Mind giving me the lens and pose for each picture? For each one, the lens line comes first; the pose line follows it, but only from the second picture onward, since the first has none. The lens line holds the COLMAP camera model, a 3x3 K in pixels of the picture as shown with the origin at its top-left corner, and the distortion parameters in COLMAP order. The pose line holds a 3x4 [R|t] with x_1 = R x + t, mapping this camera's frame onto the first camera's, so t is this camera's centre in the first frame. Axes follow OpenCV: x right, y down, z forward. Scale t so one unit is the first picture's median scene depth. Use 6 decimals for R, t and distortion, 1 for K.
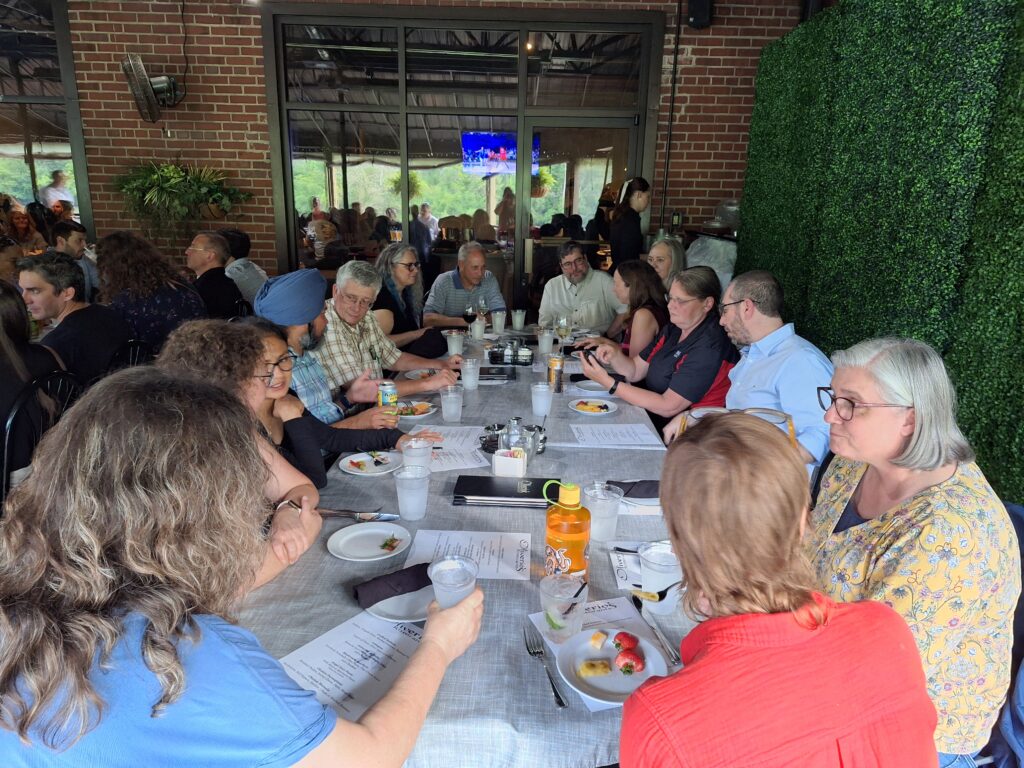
lens RADIAL K [[711.7, 0, 507.9], [0, 711.7, 390.6], [0, 0, 1]] dist [0.055946, -0.056912]
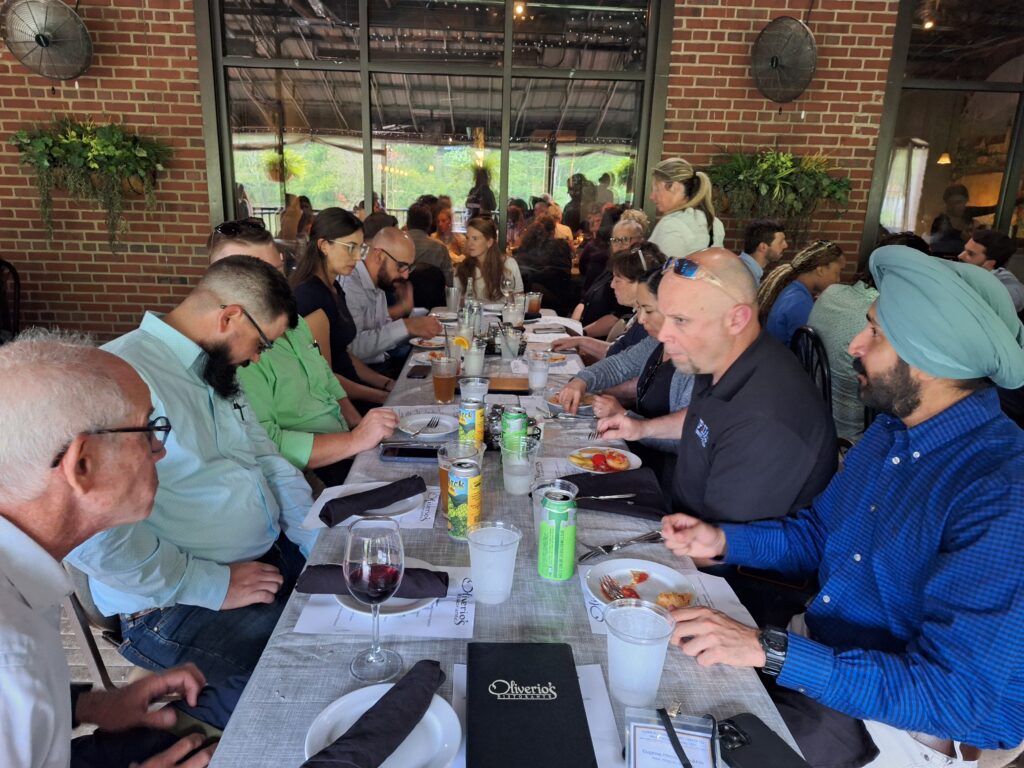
lens RADIAL K [[711.7, 0, 502.7], [0, 711.7, 381.7], [0, 0, 1]] dist [0.055946, -0.056912]
pose [[0.999365, -0.002560, 0.035531, -0.813395], [0.002276, 0.999965, 0.008021, -0.051763], [-0.035551, -0.007935, 0.999336, 0.163943]]
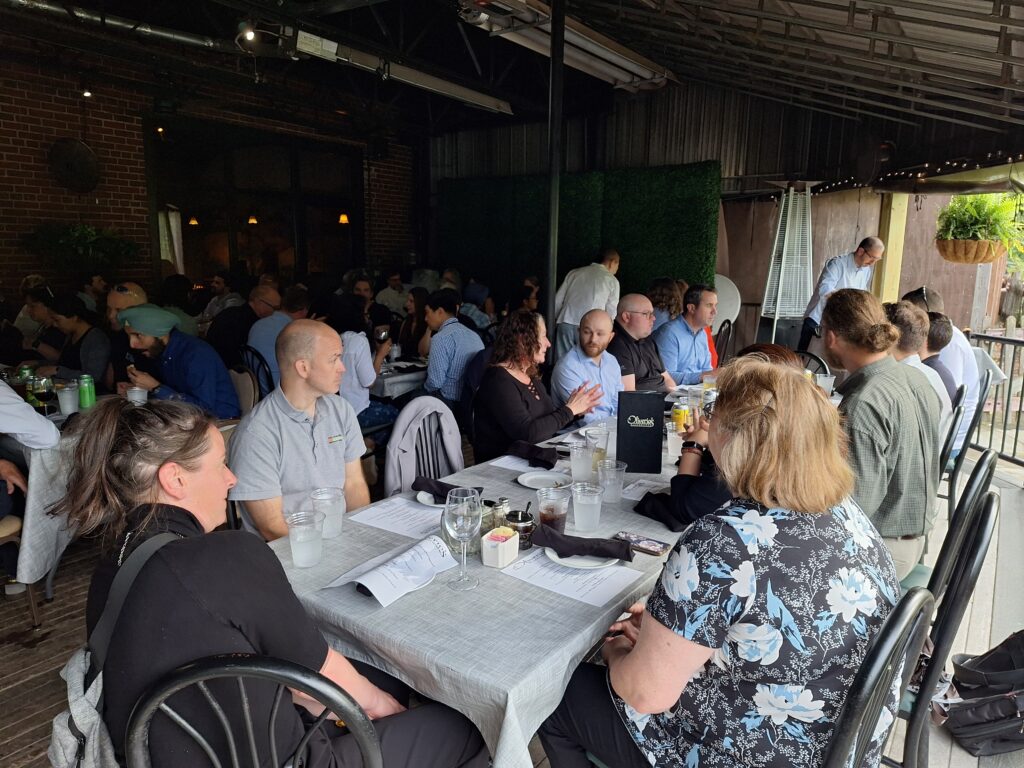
lens RADIAL K [[711.7, 0, 509.7], [0, 711.7, 379.6], [0, 0, 1]] dist [0.055946, -0.056912]
pose [[0.566516, -0.156088, 0.809133, -1.082678], [0.201844, 0.978270, 0.047394, 0.032952], [-0.798949, 0.136469, 0.585711, -0.264312]]
